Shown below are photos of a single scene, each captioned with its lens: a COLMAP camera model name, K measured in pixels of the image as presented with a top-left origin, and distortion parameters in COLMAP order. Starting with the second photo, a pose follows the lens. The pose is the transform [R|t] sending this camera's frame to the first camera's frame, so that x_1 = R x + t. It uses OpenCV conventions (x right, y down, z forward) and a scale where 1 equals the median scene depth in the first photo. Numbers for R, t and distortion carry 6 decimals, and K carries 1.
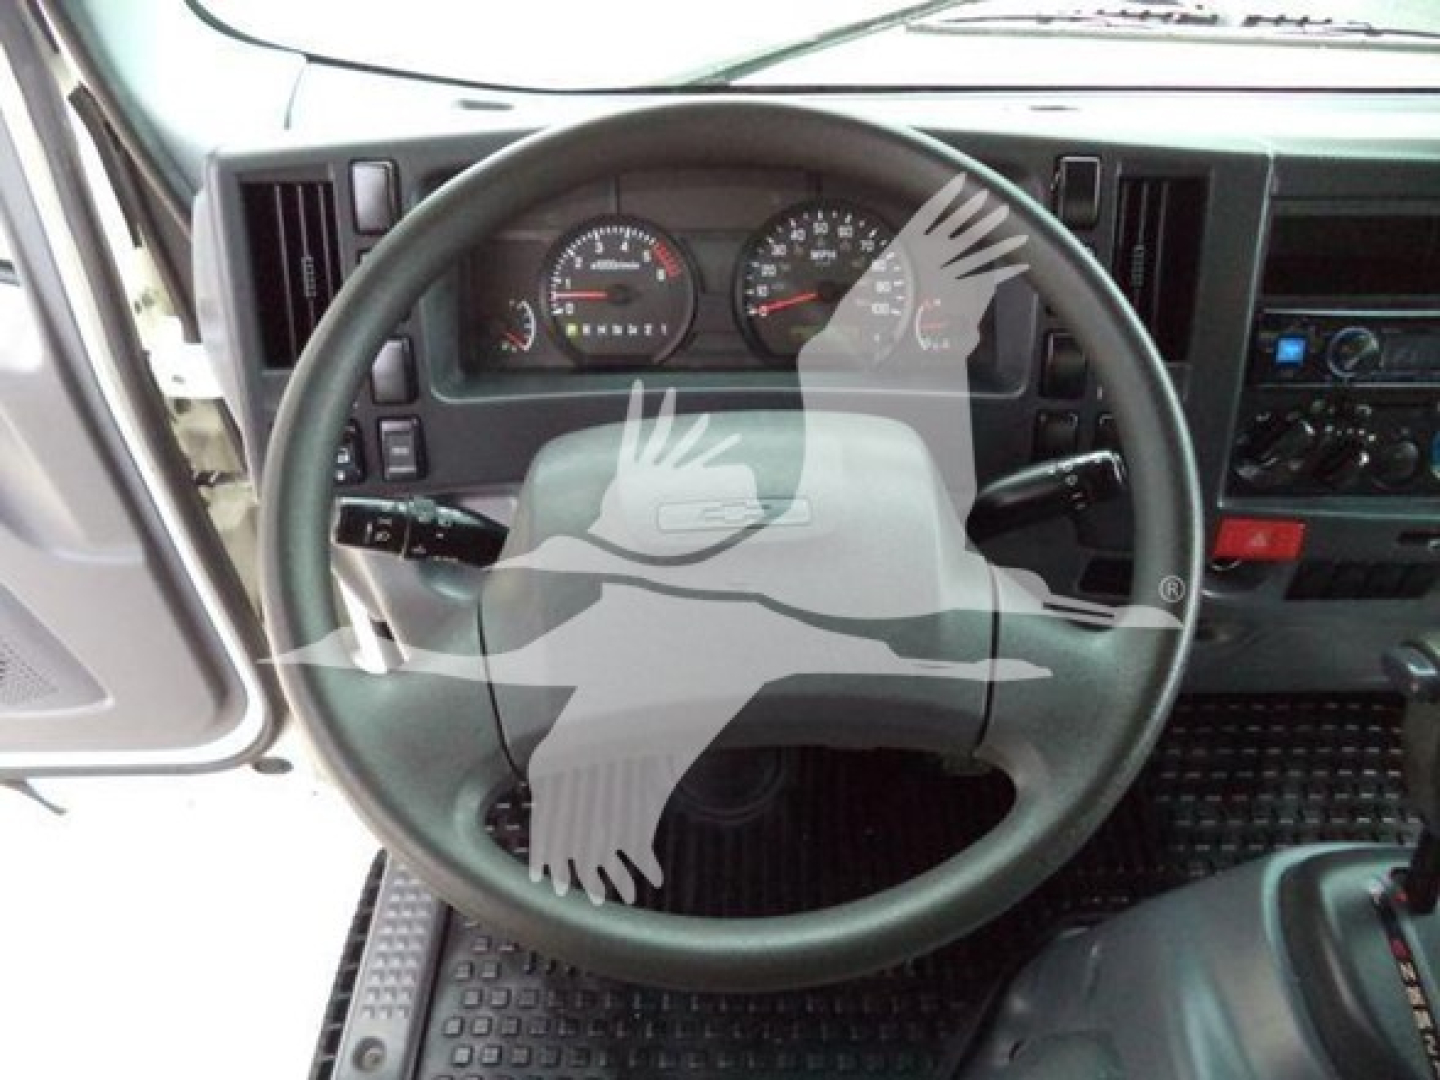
lens RADIAL K [[1147.3, 0, 729.4], [0, 1147.3, 547.5], [0, 0, 1]] dist [-0.028380, 0.000601]
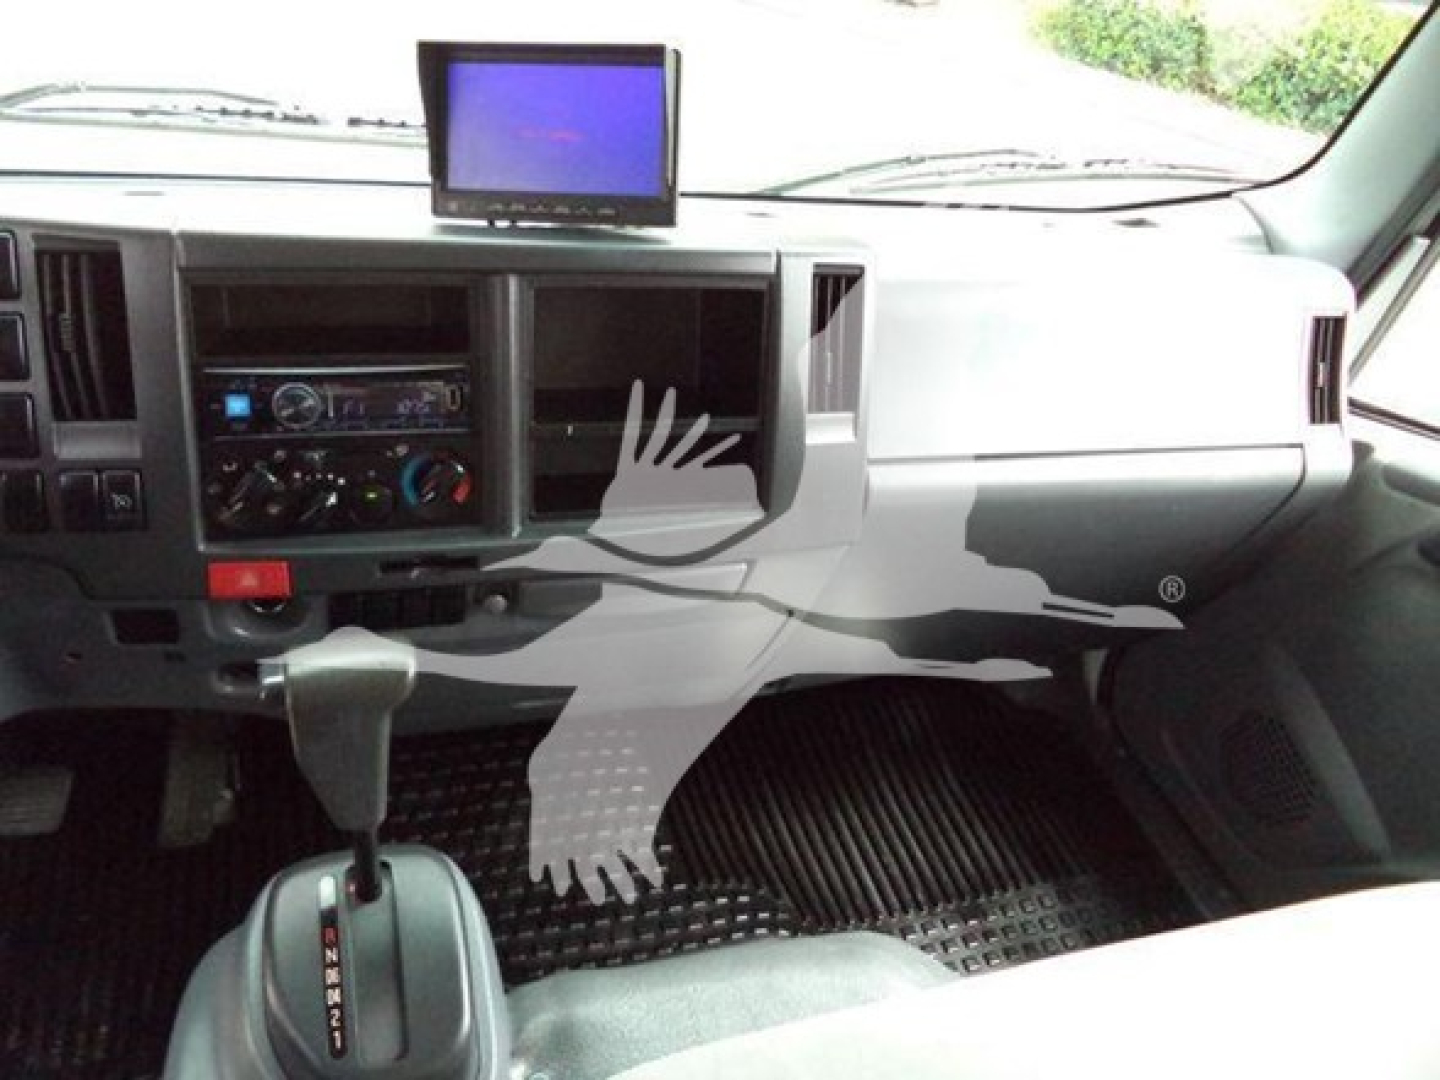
lens RADIAL K [[1147.3, 0, 729.4], [0, 1147.3, 547.5], [0, 0, 1]] dist [-0.028380, 0.000601]
pose [[0.941770, -0.063500, 0.330208, 0.539960], [0.090172, 0.993732, -0.066078, 0.076496], [-0.323943, 0.092006, 0.941592, -0.178867]]
